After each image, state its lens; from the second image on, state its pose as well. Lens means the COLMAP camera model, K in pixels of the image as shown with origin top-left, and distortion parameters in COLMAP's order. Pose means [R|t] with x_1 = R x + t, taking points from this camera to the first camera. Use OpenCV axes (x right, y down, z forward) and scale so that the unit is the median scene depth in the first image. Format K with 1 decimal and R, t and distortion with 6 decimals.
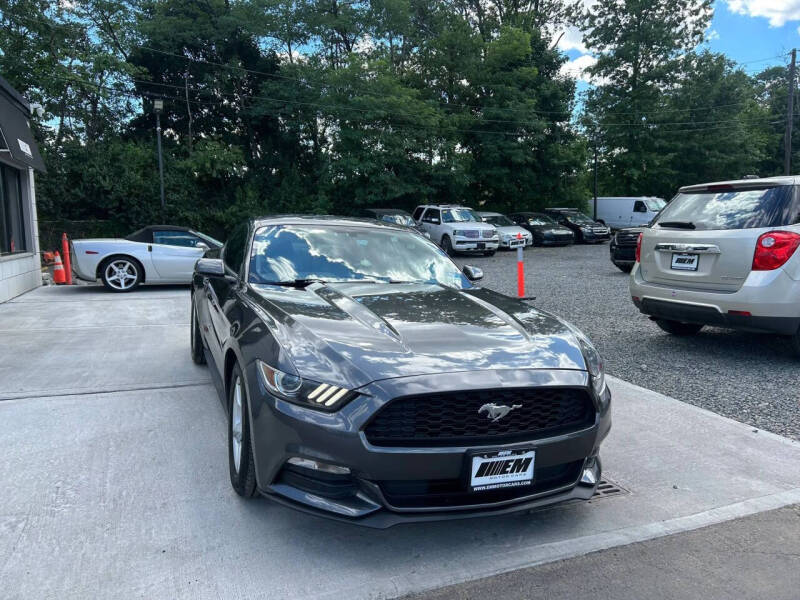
lens RADIAL K [[606.8, 0, 384.0], [0, 606.8, 302.2], [0, 0, 1]] dist [0.051493, -0.050872]
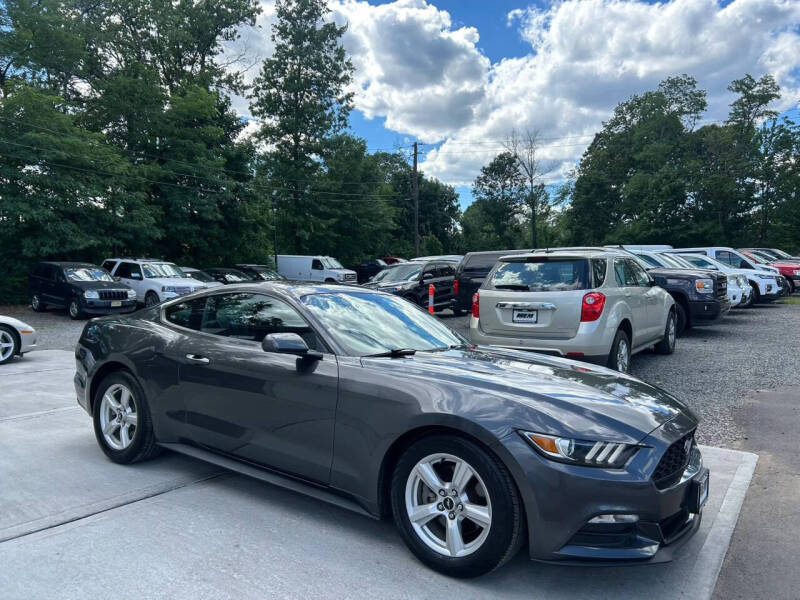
lens RADIAL K [[606.8, 0, 392.0], [0, 606.8, 303.0], [0, 0, 1]] dist [0.051493, -0.050872]
pose [[0.828211, -0.021667, 0.559997, -0.101290], [0.069807, 0.995458, -0.064726, -0.007298], [-0.556051, 0.092699, 0.825962, 0.026715]]
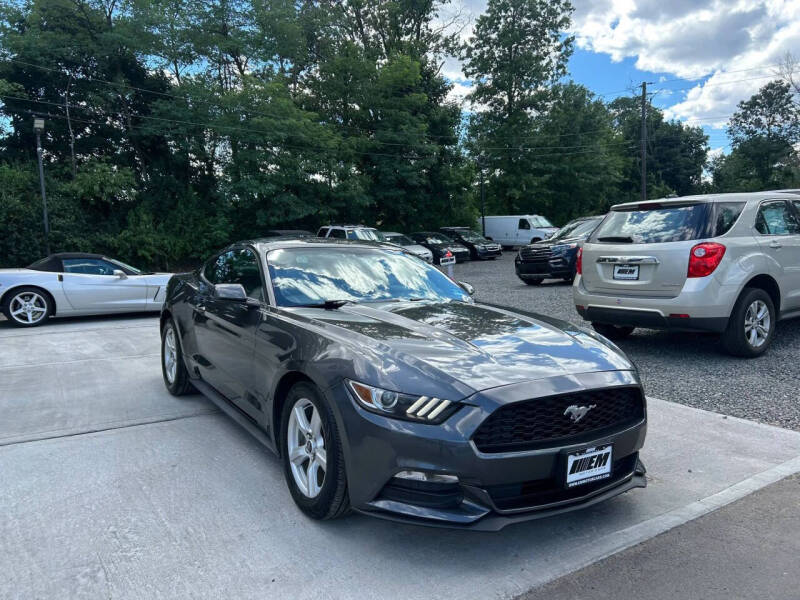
lens RADIAL K [[606.8, 0, 385.0], [0, 606.8, 301.8], [0, 0, 1]] dist [0.051493, -0.050872]
pose [[0.981170, -0.042217, 0.188474, -0.034817], [0.048584, 0.998390, -0.029288, -0.000267], [-0.186934, 0.037893, 0.981641, -0.001453]]
